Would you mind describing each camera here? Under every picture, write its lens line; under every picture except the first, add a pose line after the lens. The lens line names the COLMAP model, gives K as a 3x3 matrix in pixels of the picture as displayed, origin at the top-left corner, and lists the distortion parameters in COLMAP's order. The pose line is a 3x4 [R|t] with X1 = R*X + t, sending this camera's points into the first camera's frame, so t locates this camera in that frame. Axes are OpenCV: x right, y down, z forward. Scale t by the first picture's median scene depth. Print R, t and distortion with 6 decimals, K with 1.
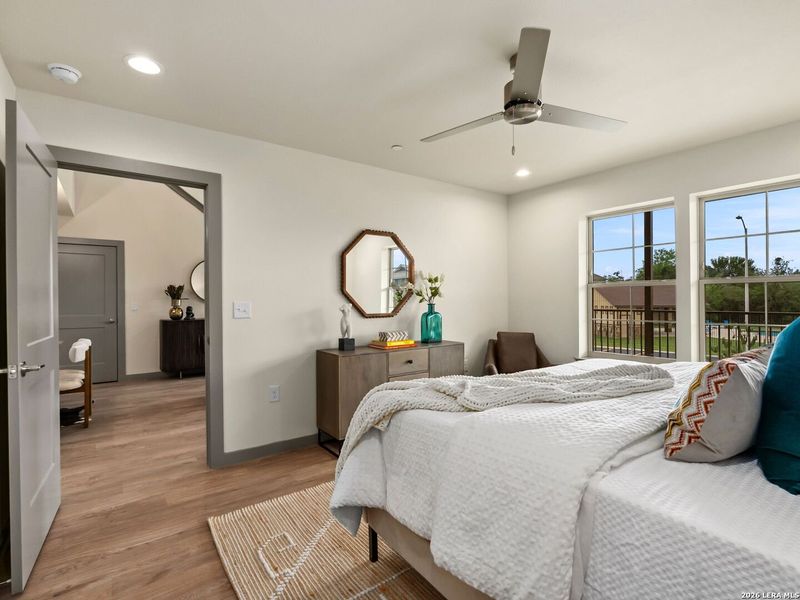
lens RADIAL K [[394.6, 0, 405.2], [0, 394.6, 298.6], [0, 0, 1]] dist [-0.002515, 0.000821]
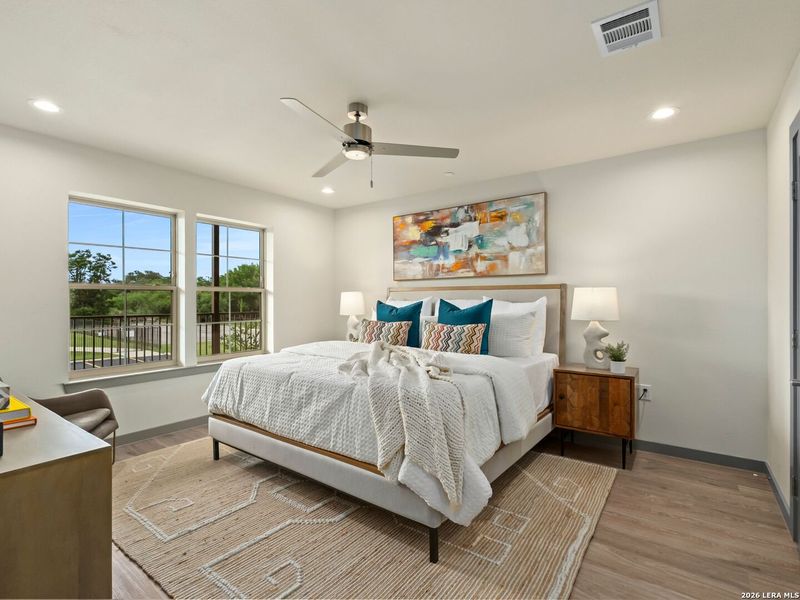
lens RADIAL K [[394.6, 0, 403.6], [0, 394.6, 300.4], [0, 0, 1]] dist [-0.002515, 0.000821]
pose [[-0.311479, 0.008204, 0.950218, -0.617176], [0.001171, 0.999965, -0.008250, 0.003689], [-0.950252, -0.001457, -0.311478, 0.843492]]
